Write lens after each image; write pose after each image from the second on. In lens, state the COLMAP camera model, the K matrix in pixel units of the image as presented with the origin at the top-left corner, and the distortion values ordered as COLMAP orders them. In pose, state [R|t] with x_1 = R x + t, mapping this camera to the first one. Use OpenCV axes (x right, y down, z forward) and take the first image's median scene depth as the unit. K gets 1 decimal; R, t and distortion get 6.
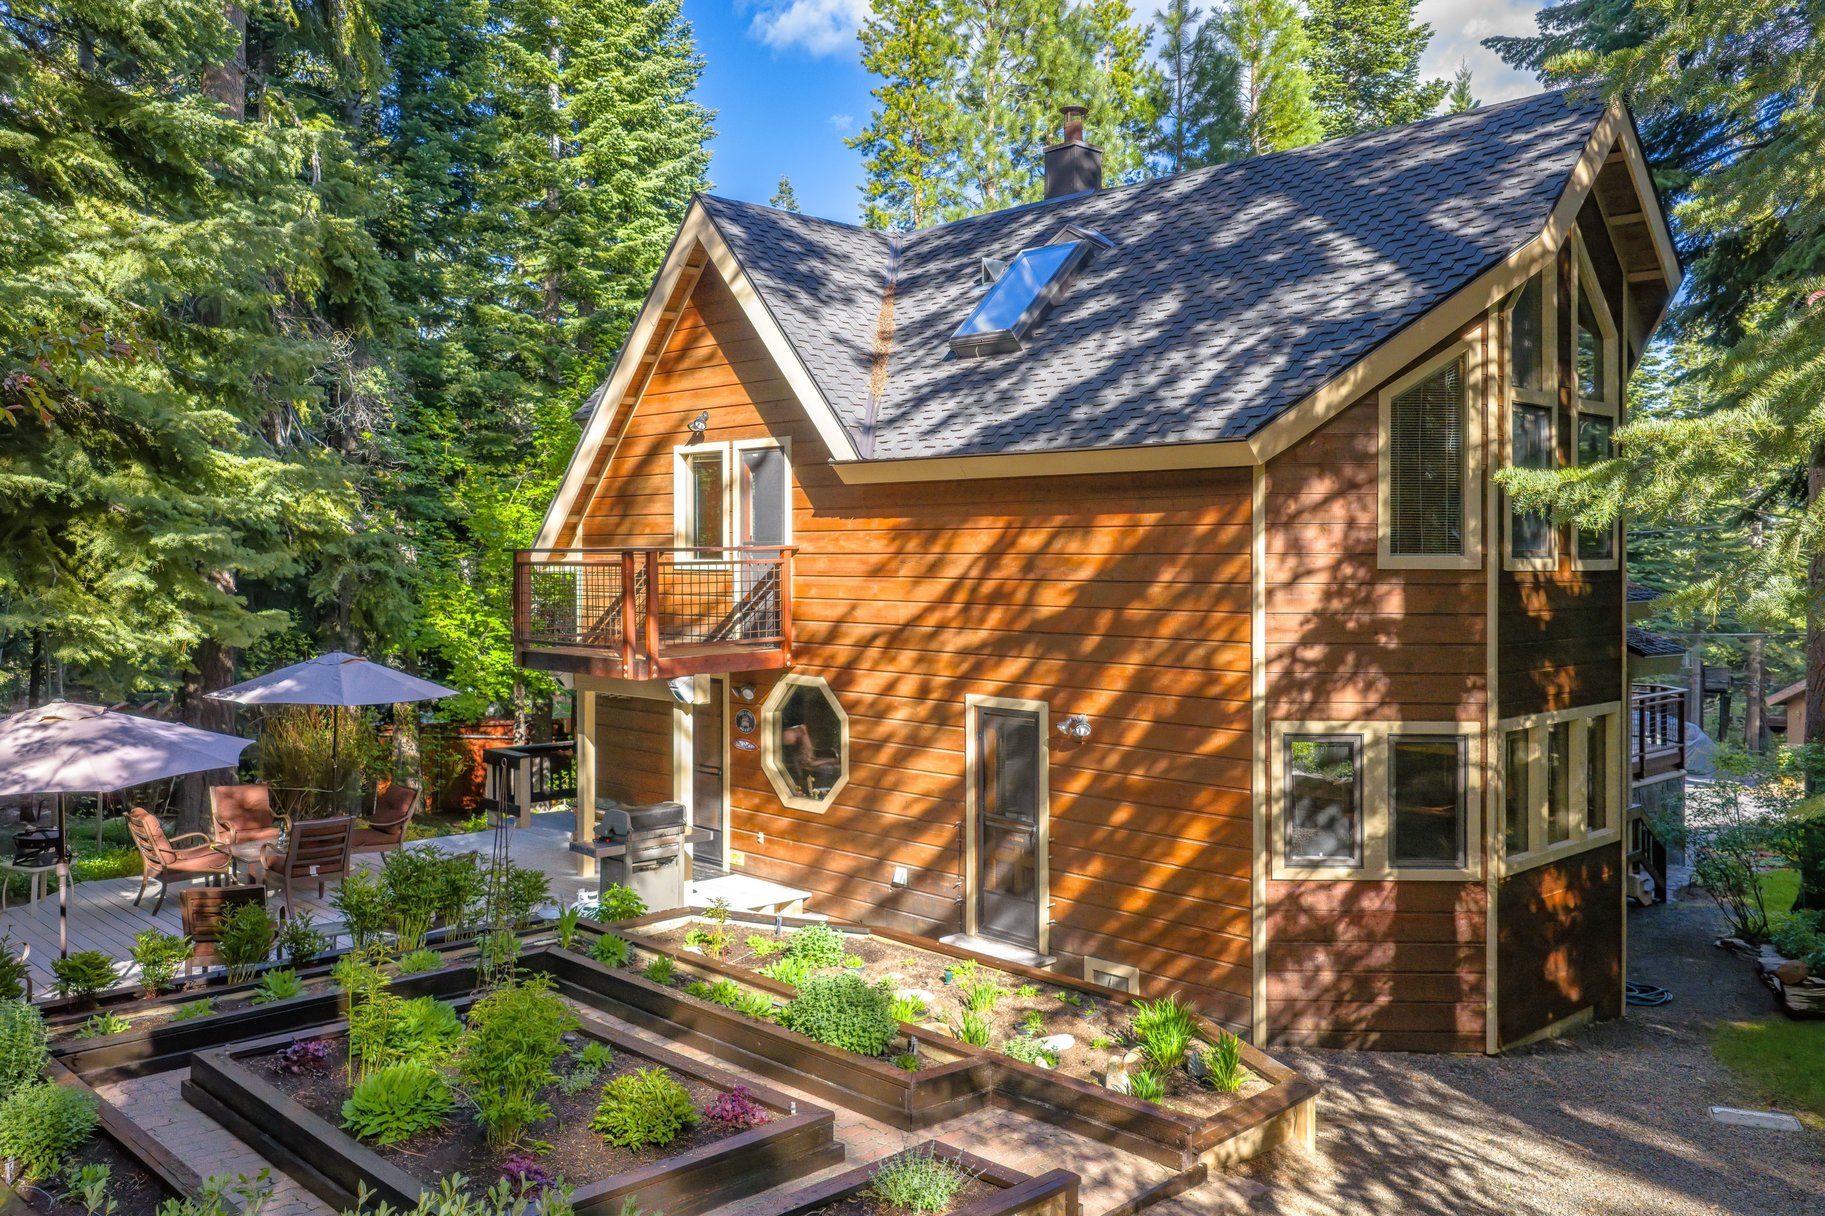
lens RADIAL K [[1511.1, 0, 913.7], [0, 1511.1, 558.4], [0, 0, 1]] dist [0.016102, -0.026147]
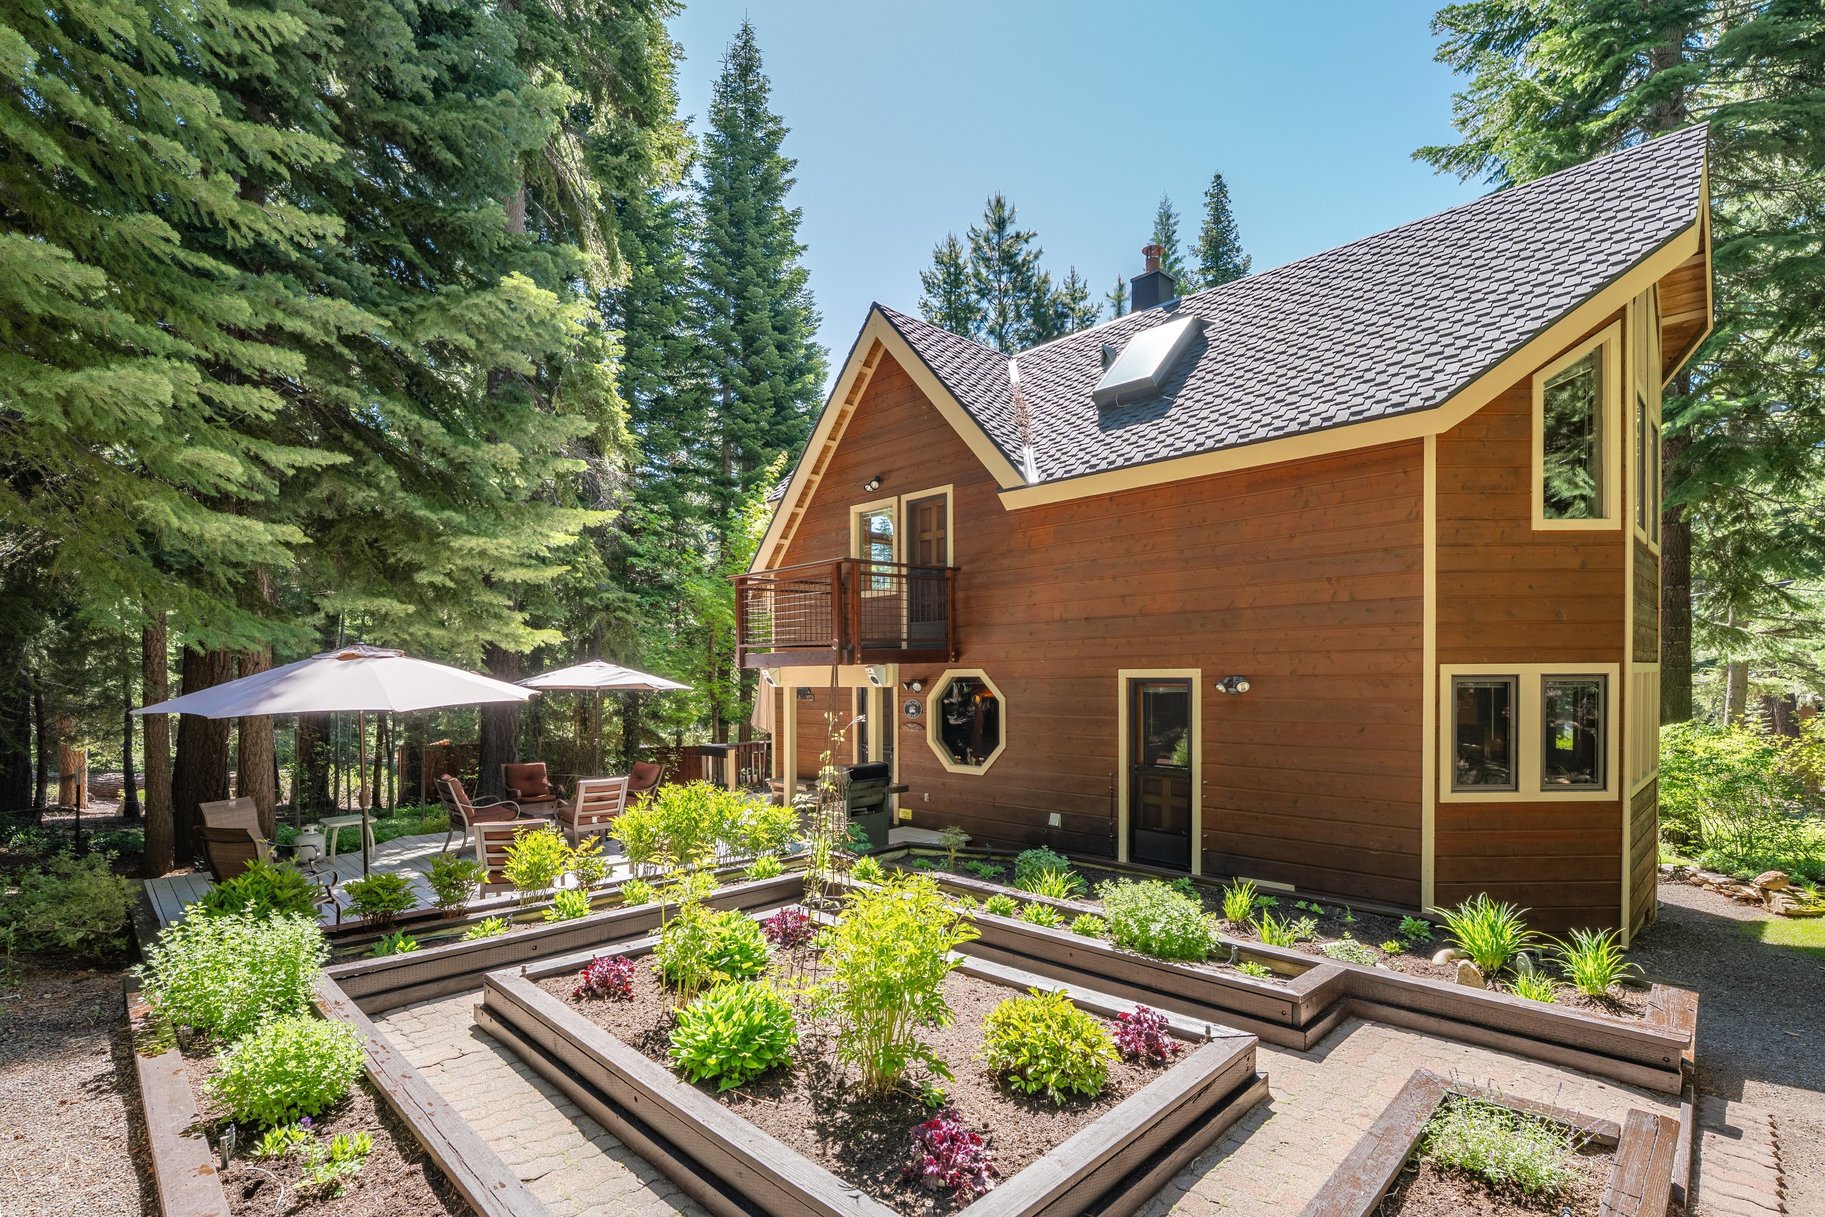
lens RADIAL K [[863.2, 0, 924.8], [0, 863.2, 684.1], [0, 0, 1]] dist [-0.016338, 0.000665]
pose [[0.999703, -0.007372, 0.023239, -0.117994], [0.007138, 0.999923, 0.010109, 0.078715], [-0.023312, -0.009940, 0.999679, 0.254436]]
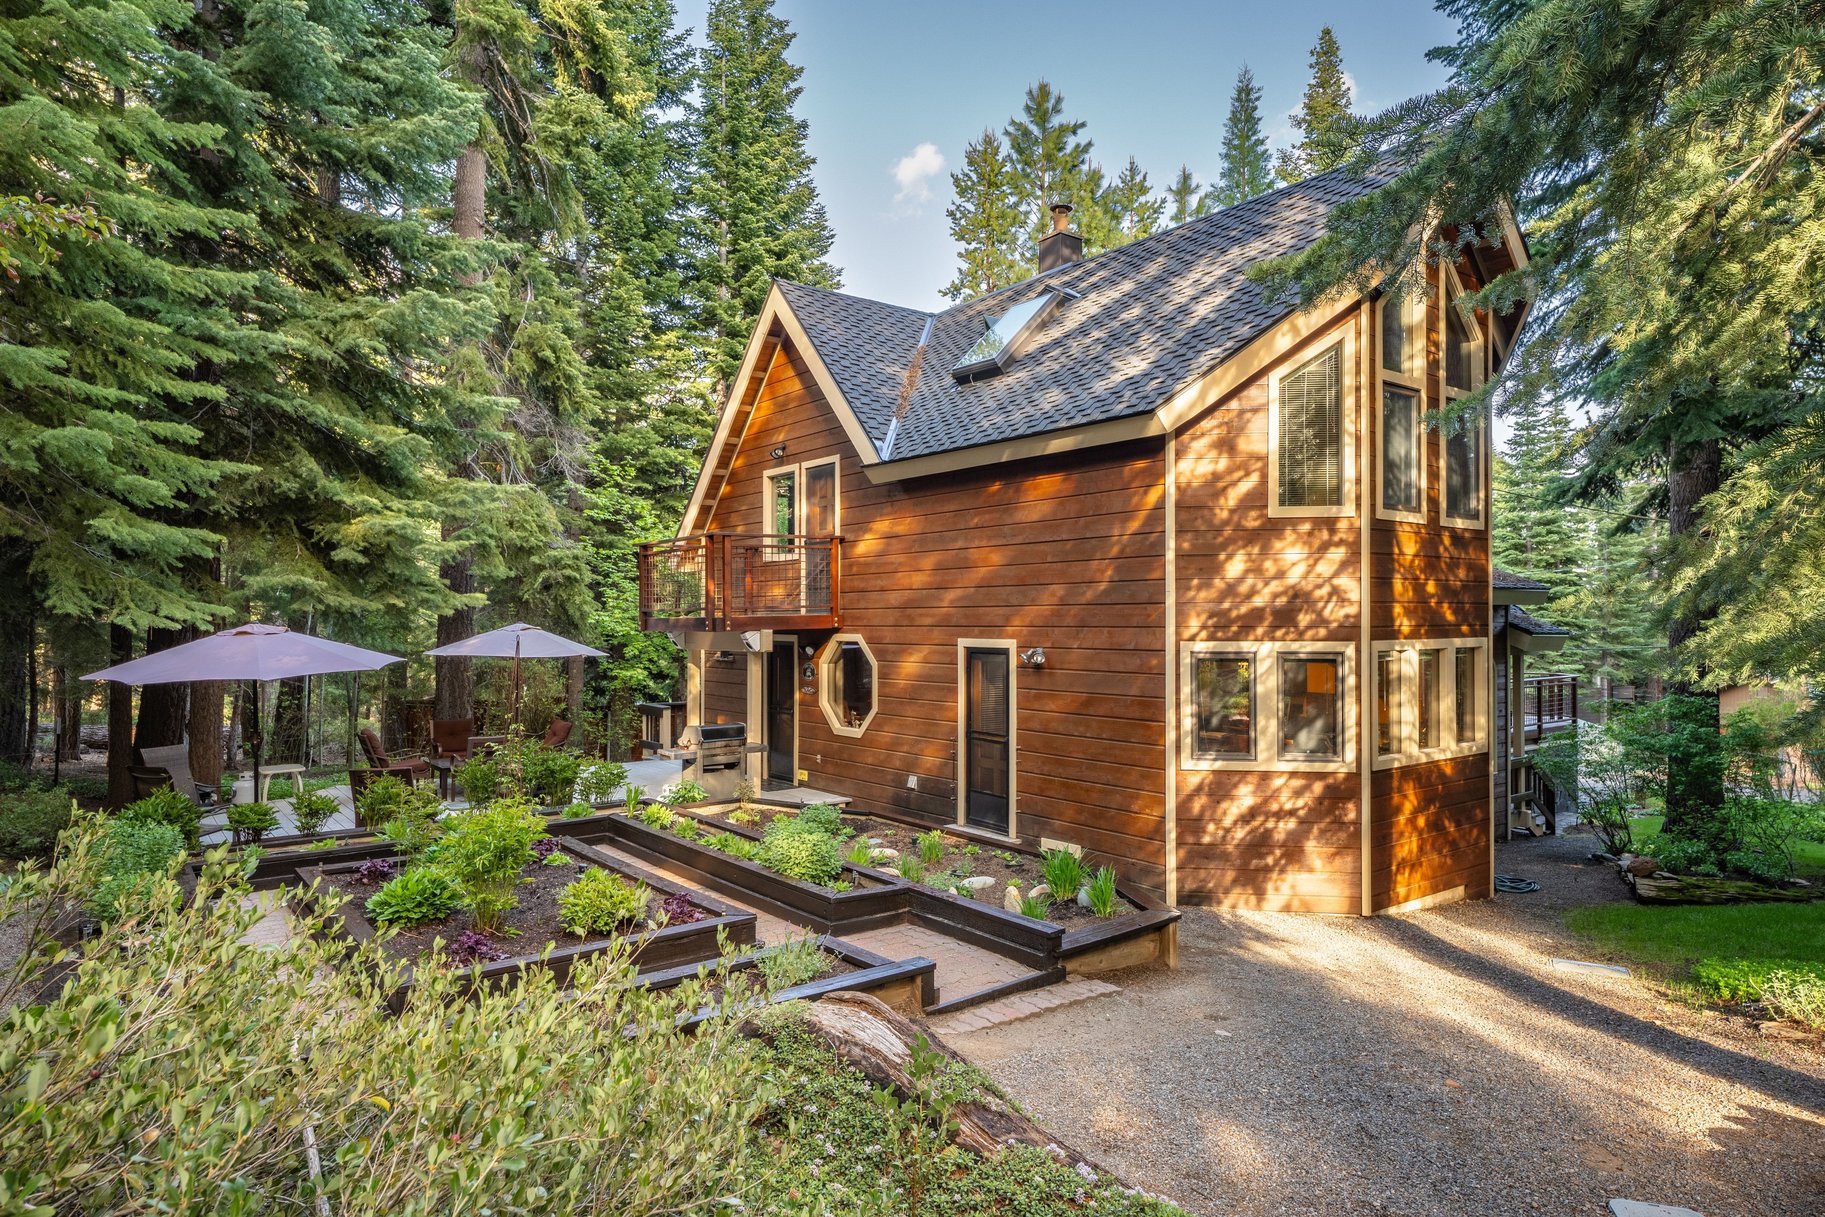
lens RADIAL K [[1062.0, 0, 915.8], [0, 1062.0, 607.0], [0, 0, 1]] dist [0.007936, -0.006729]
pose [[0.994569, -0.004704, -0.103977, 0.078383], [0.003309, 0.999902, -0.013586, 0.063200], [0.104030, 0.013168, 0.994487, 0.080071]]
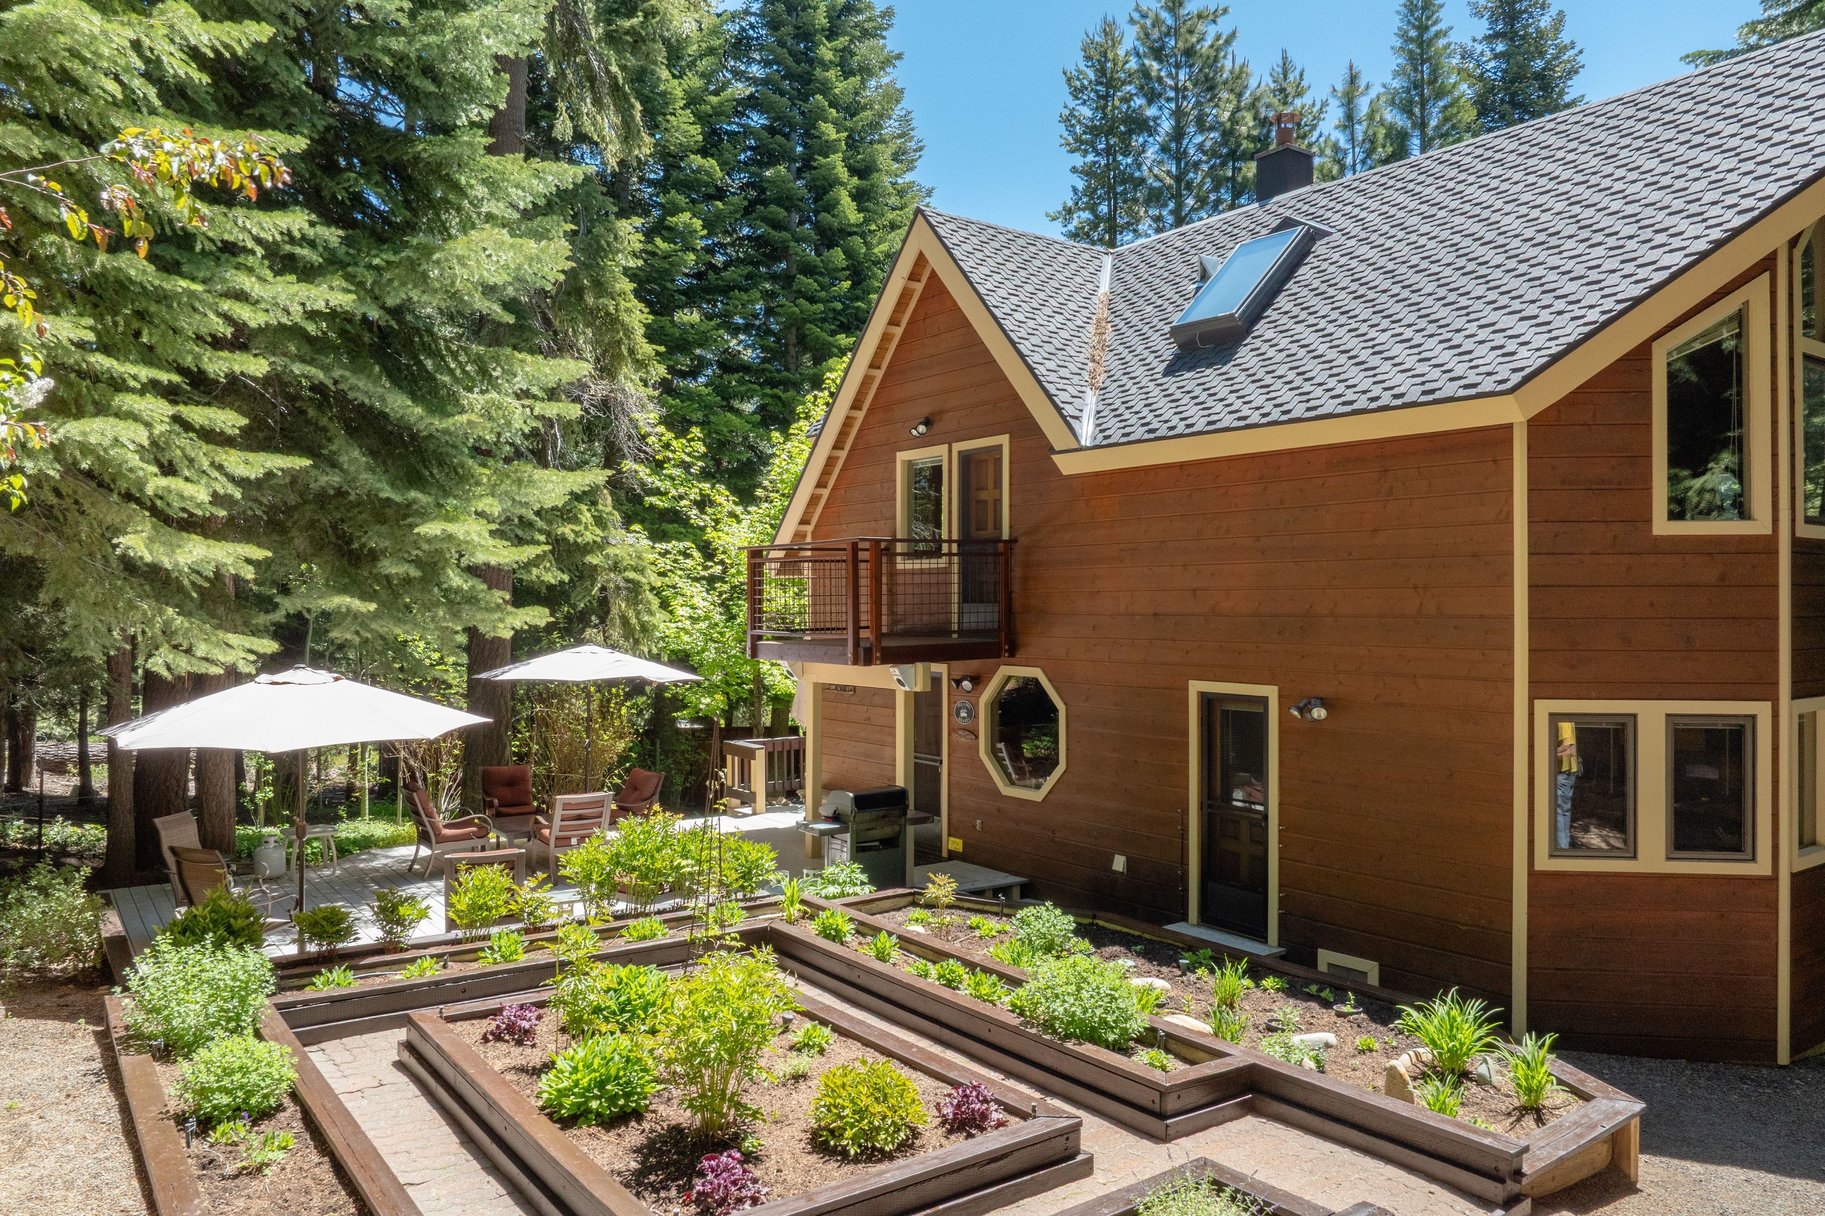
lens RADIAL K [[1279.4, 0, 924.8], [0, 1279.4, 606.4], [0, 0, 1]] dist [-0.043664, 0.004308]
pose [[0.991203, 0.001177, -0.132341, -0.021685], [-0.001302, 0.999999, -0.000857, 0.035466], [0.132340, 0.001022, 0.991204, 0.128695]]
